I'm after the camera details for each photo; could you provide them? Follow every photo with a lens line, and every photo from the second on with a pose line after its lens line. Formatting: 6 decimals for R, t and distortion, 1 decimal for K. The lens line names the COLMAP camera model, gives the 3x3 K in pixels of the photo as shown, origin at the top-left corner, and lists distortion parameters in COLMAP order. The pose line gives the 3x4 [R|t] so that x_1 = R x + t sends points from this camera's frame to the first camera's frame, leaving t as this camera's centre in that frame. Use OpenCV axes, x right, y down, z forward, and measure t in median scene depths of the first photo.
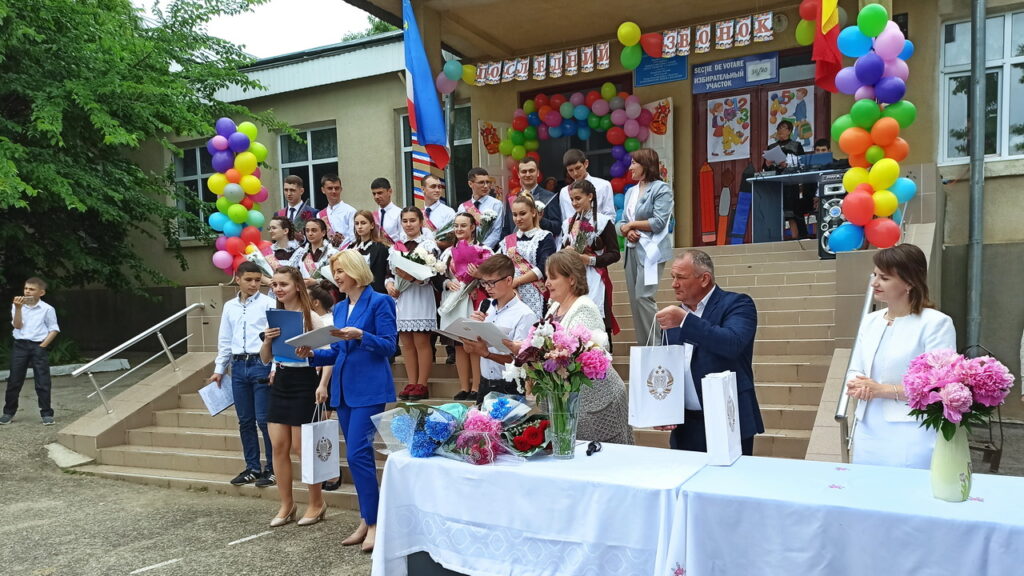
lens RADIAL K [[832.4, 0, 554.0], [0, 832.4, 382.0], [0, 0, 1]] dist [0.070174, -0.076230]
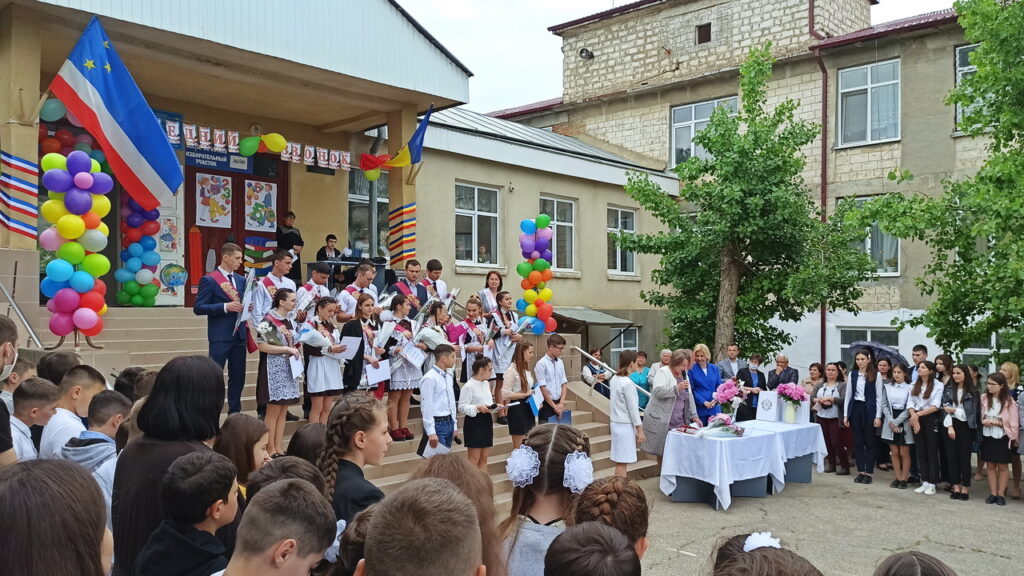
lens RADIAL K [[826.8, 0, 543.6], [0, 826.8, 307.3], [0, 0, 1]] dist [0.064000, -0.062006]
pose [[0.250410, 0.029423, 0.967693, -0.978498], [0.067150, 0.996603, -0.047678, -0.078043], [-0.965808, 0.076920, 0.247583, 0.326509]]
